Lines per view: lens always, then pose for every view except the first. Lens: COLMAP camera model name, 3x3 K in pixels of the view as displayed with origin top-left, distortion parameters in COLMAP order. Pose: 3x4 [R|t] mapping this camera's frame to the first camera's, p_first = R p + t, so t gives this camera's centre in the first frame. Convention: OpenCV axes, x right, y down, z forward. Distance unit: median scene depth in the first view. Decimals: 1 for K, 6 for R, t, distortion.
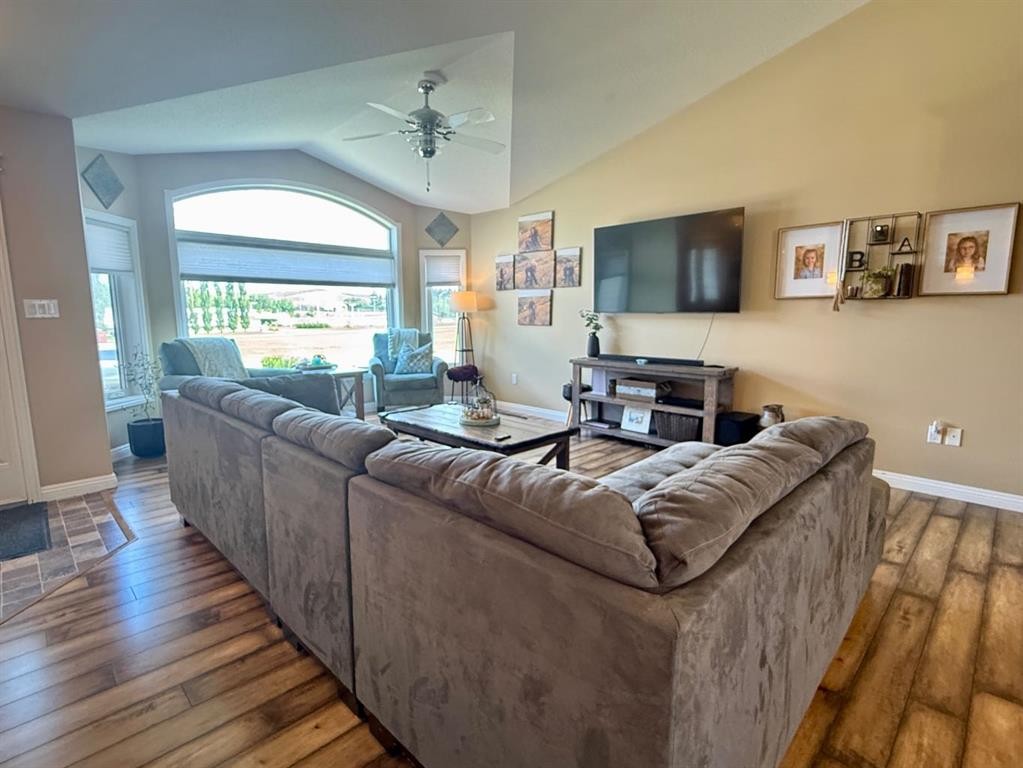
lens RADIAL K [[507.3, 0, 506.9], [0, 507.3, 384.4], [0, 0, 1]] dist [-0.000632, 0.000347]
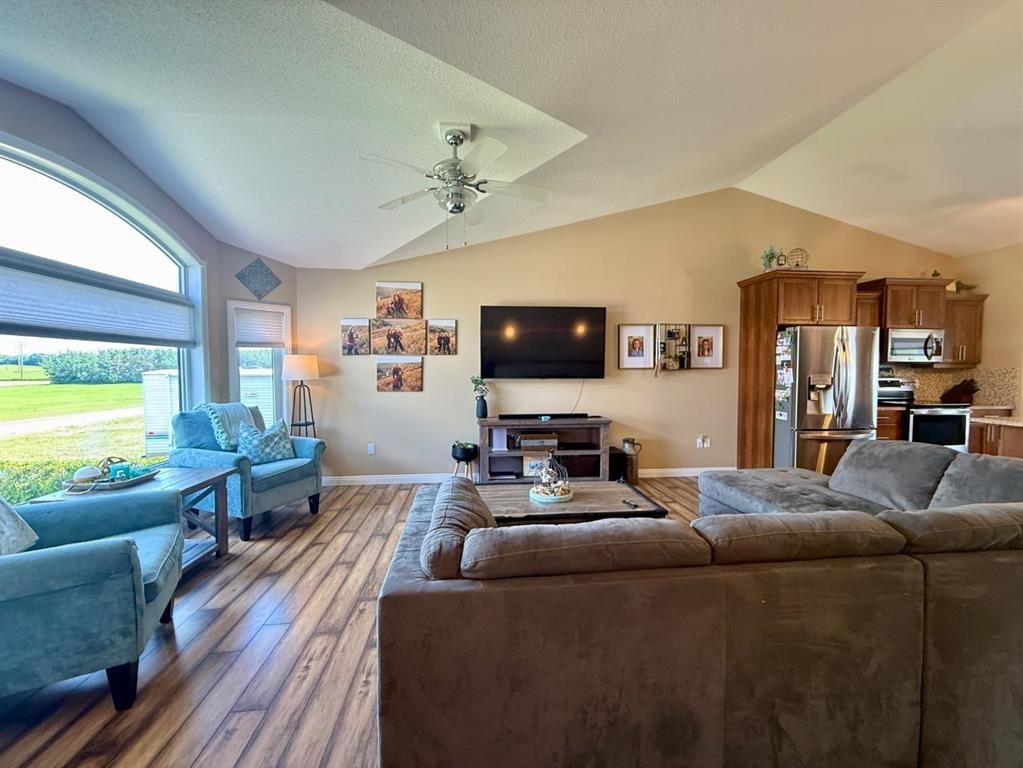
lens RADIAL K [[410.7, 0, 506.3], [0, 410.7, 383.9], [0, 0, 1]] dist [-0.000713, -0.000031]
pose [[0.630101, -0.029561, 0.775951, -0.526100], [0.110148, 0.992573, -0.051631, -0.080151], [-0.768662, 0.118002, 0.628677, 0.402473]]
